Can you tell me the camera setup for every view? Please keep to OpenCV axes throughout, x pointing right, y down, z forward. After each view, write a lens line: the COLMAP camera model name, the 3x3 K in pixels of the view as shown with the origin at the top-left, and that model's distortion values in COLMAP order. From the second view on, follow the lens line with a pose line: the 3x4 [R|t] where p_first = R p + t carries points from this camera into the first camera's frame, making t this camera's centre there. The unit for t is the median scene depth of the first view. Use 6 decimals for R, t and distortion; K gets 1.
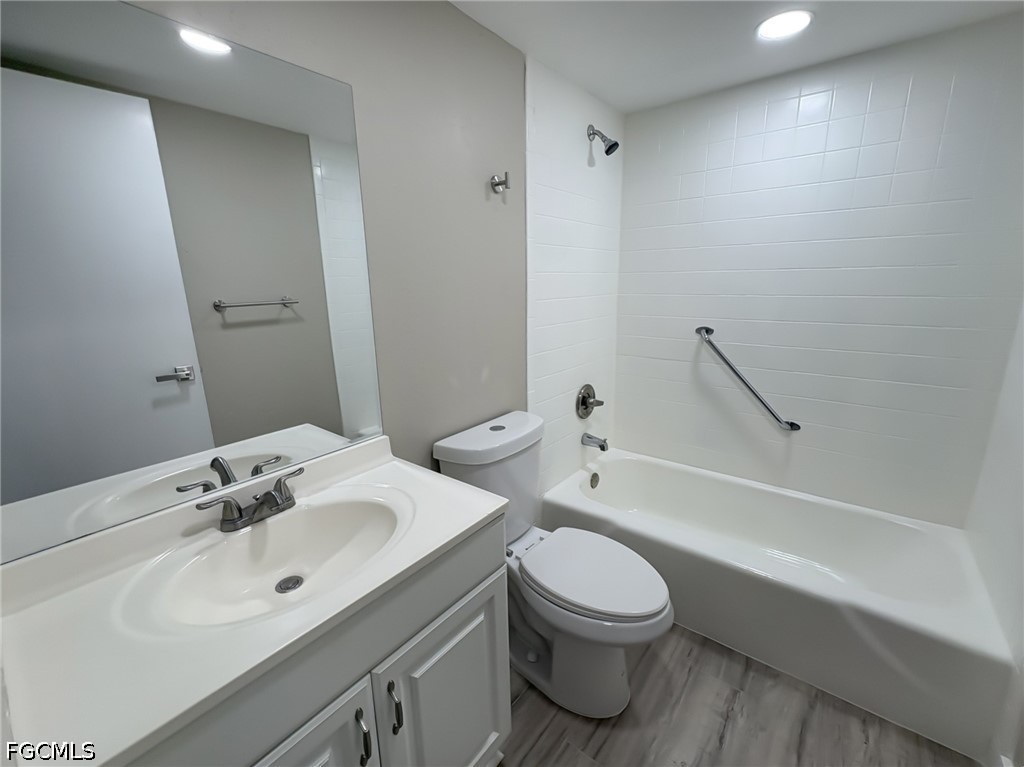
lens RADIAL K [[430.9, 0, 512.0], [0, 430.9, 383.5], [0, 0, 1]] dist [0.000526, 0.000169]
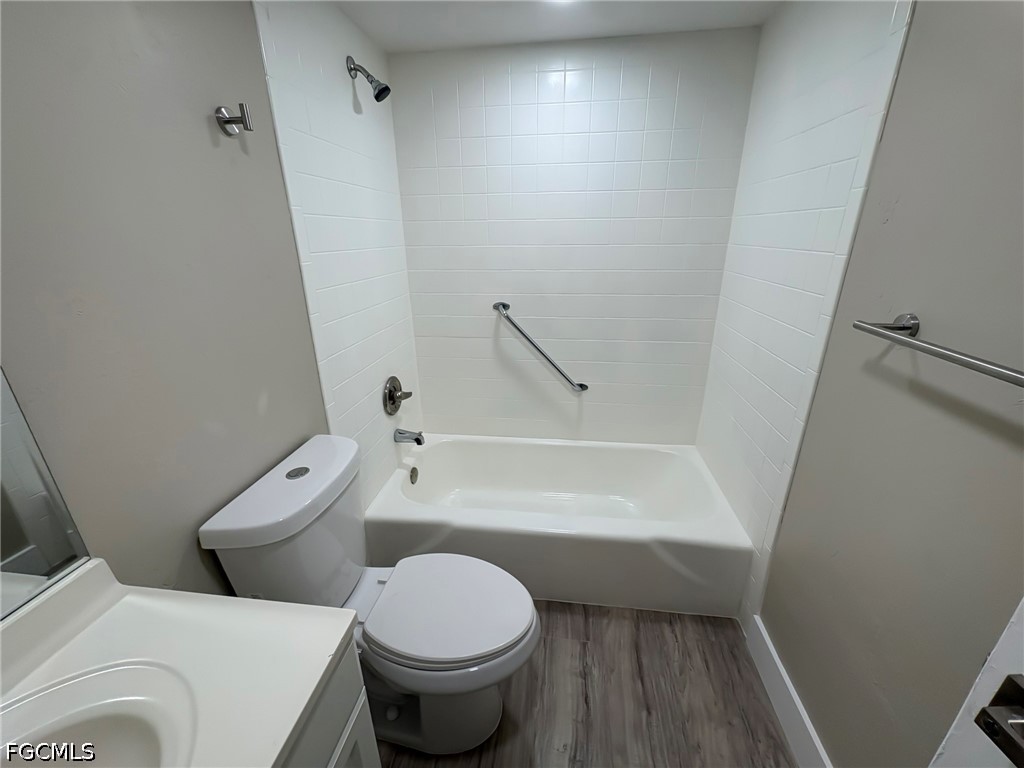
lens RADIAL K [[409.1, 0, 512.0], [0, 409.1, 384.0], [0, 0, 1]] dist [-0.000826, 0.000184]
pose [[0.857963, -0.170091, 0.484735, -0.032274], [0.116572, 0.983442, 0.138757, -0.101026], [-0.500310, -0.062542, 0.863584, 0.212015]]
